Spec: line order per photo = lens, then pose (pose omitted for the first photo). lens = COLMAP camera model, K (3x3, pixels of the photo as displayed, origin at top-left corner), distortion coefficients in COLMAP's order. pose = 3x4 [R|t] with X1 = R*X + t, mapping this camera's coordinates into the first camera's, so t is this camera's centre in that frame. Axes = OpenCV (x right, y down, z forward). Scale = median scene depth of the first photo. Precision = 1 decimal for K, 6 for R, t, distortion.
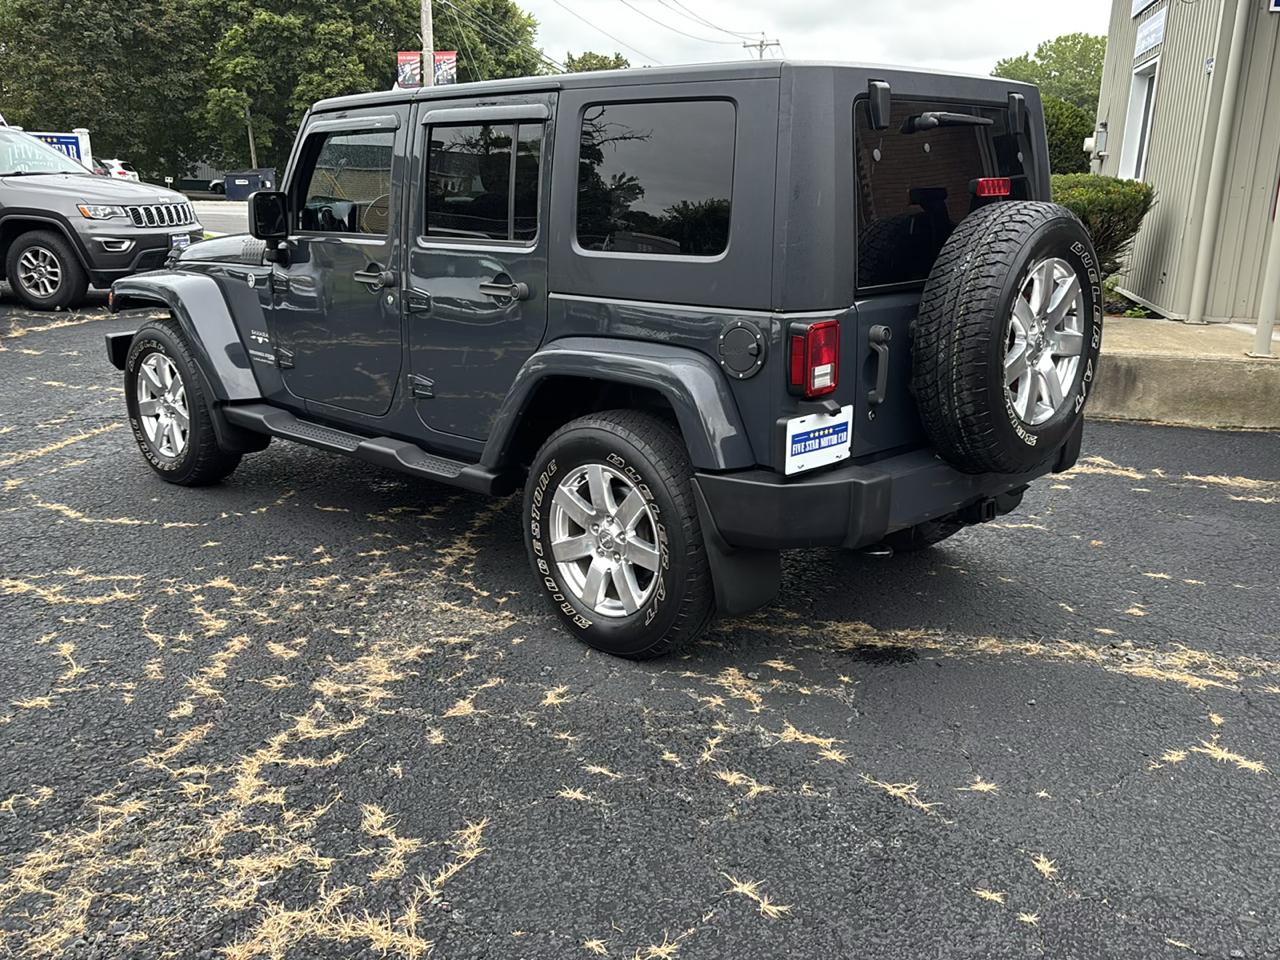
lens RADIAL K [[1238.0, 0, 639.9], [0, 1238.0, 477.3], [0, 0, 1]] dist [0.022098, 0.000000]
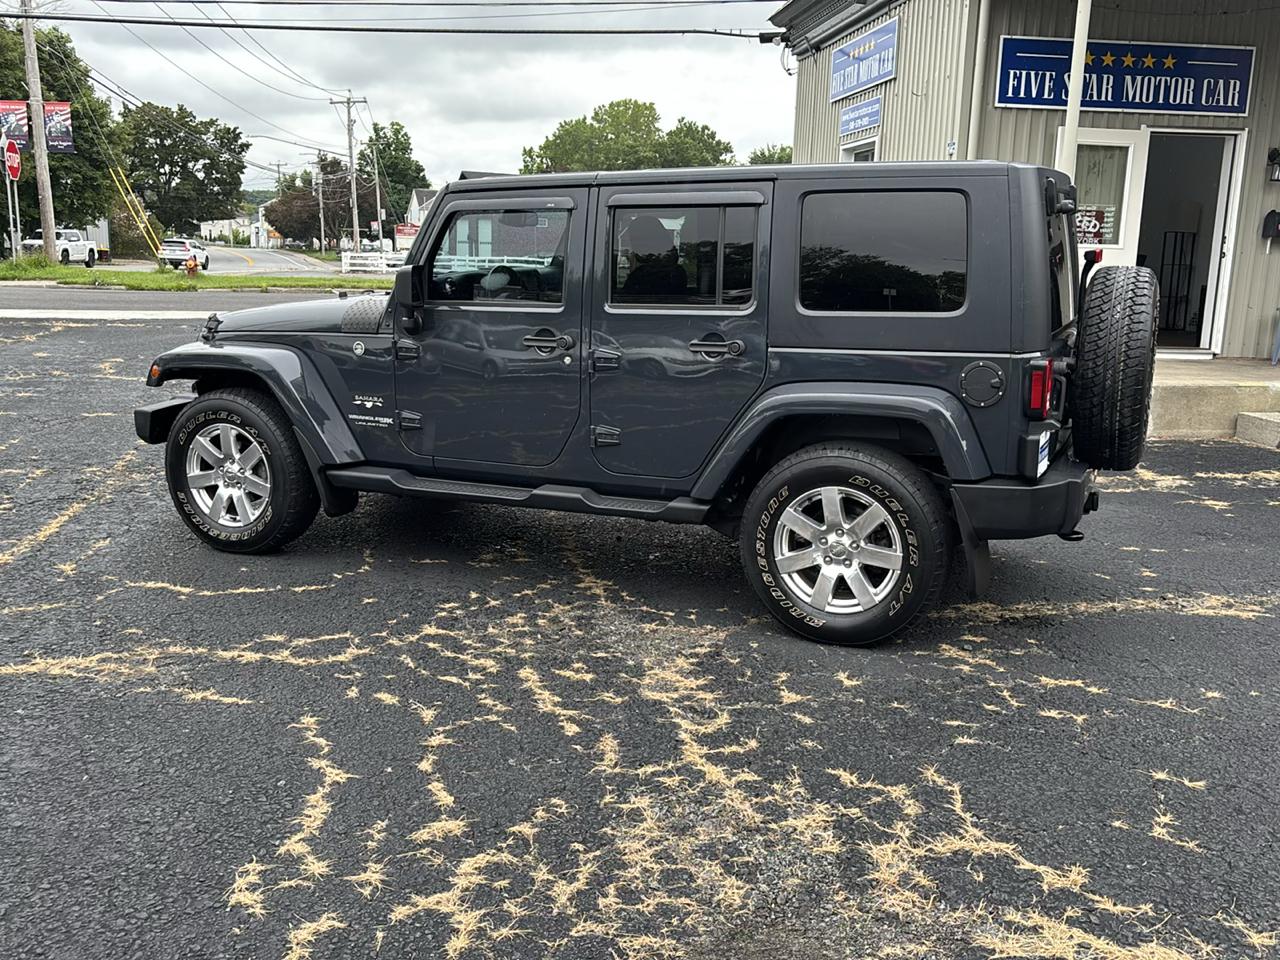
lens RADIAL K [[1238.0, 0, 640.5], [0, 1238.0, 474.5], [0, 0, 1]] dist [0.022098, 0.000000]
pose [[0.942044, -0.068912, 0.328336, -0.583172], [0.083264, 0.996081, -0.029837, -0.001882], [-0.324993, 0.055447, 0.944090, -0.074987]]
